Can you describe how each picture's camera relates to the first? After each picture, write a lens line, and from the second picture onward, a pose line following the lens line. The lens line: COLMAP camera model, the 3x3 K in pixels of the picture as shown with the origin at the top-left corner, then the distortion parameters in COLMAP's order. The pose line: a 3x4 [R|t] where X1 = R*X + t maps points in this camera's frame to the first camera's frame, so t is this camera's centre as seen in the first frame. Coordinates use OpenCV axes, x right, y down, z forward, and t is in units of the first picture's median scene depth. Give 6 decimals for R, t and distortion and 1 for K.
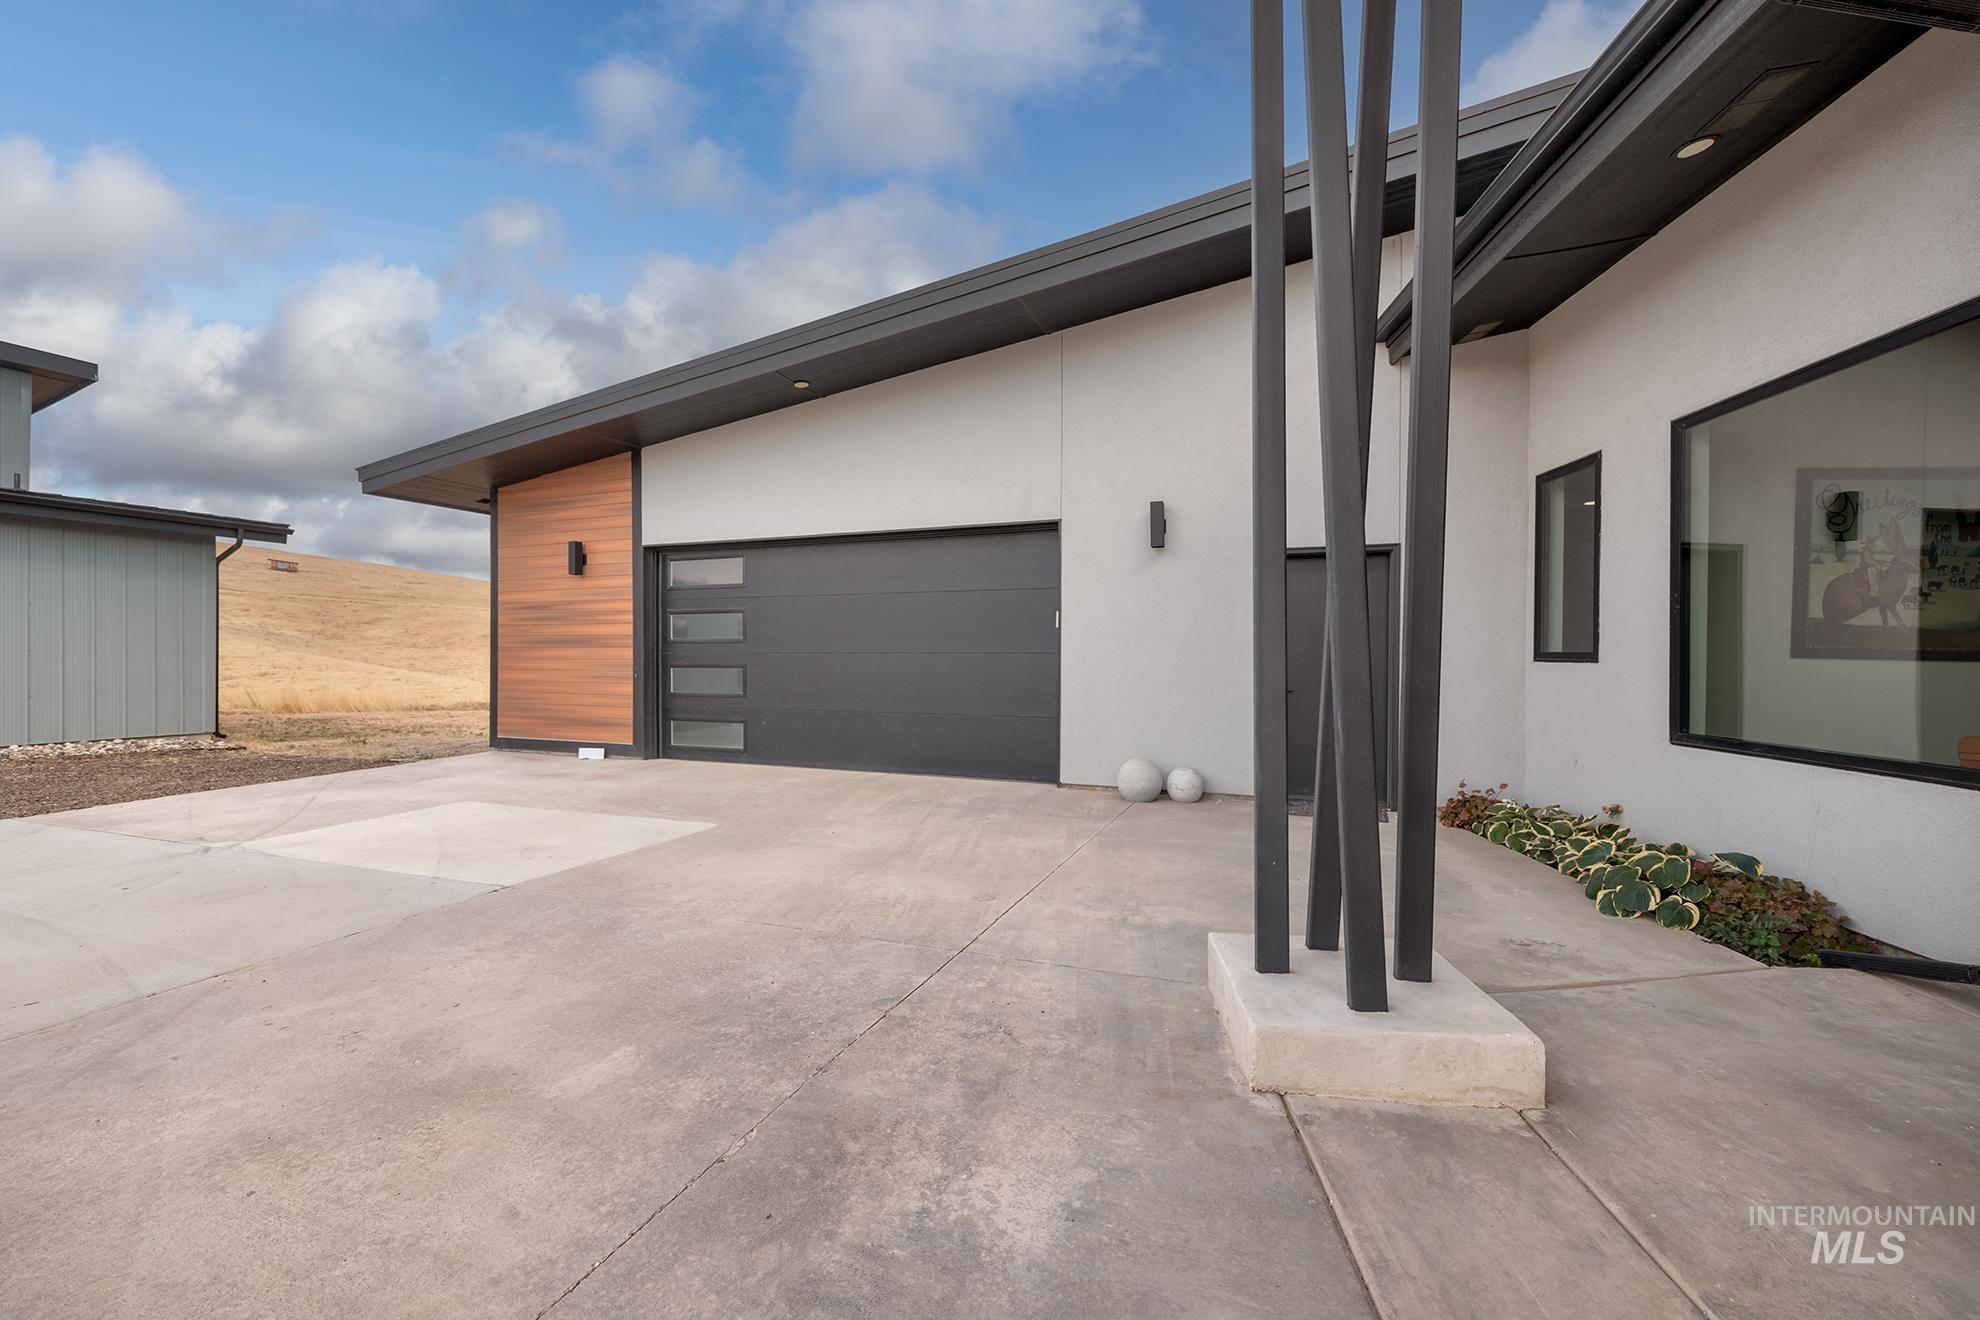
lens RADIAL K [[809.0, 0, 993.7], [0, 809.0, 658.0], [0, 0, 1]] dist [0.001175, 0.000081]
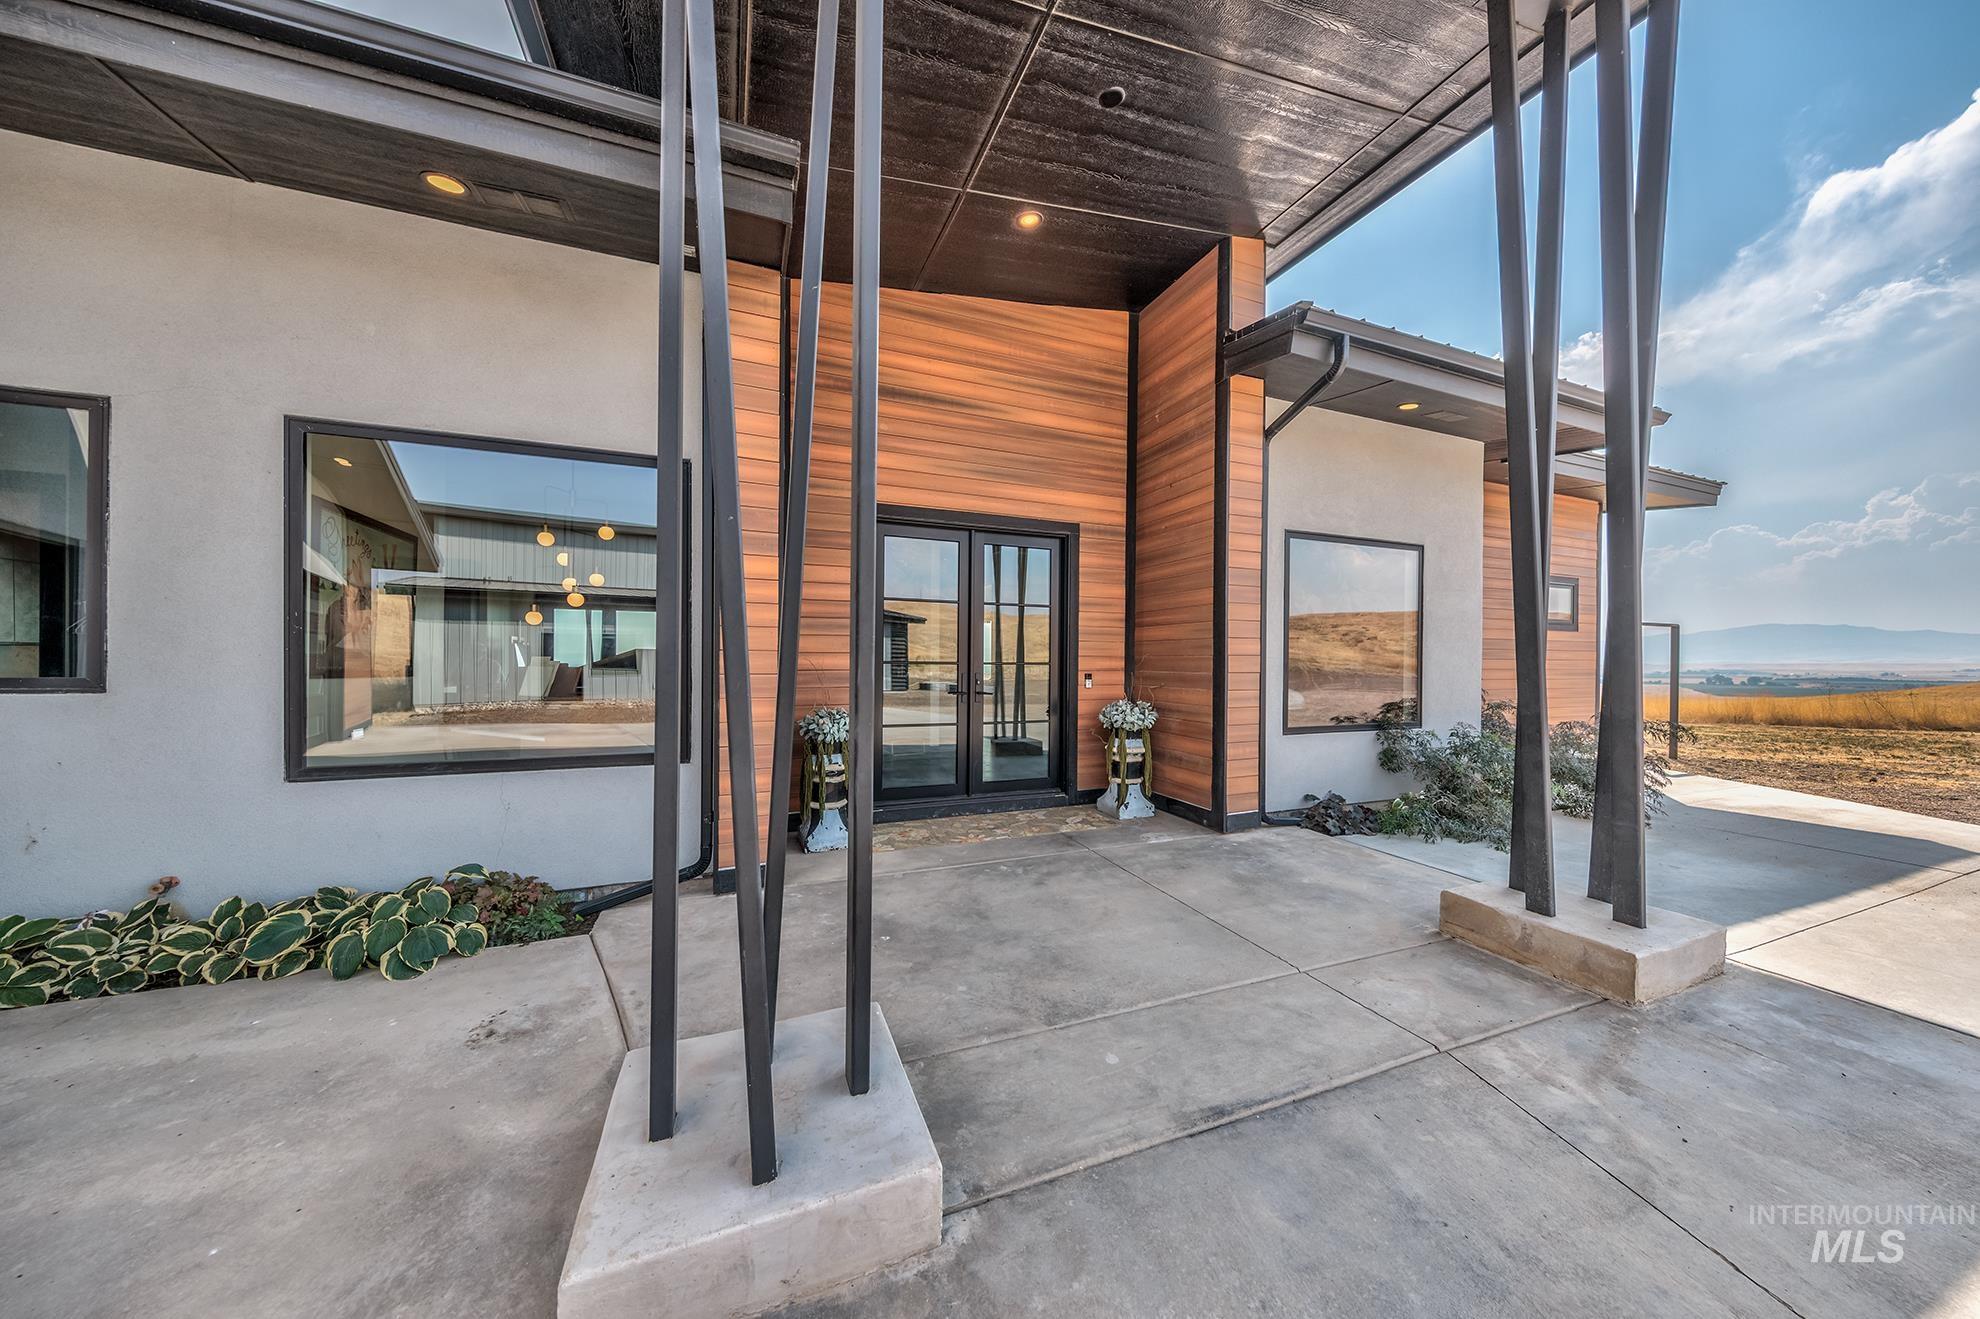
lens RADIAL K [[646.6, 0, 985.0], [0, 646.6, 660.6], [0, 0, 1]] dist [-0.001477, -0.000130]
pose [[-0.487211, -0.007312, 0.873253, -0.149051], [-0.008669, 0.999956, 0.003537, -0.036040], [-0.873241, -0.005847, -0.487253, 0.688328]]
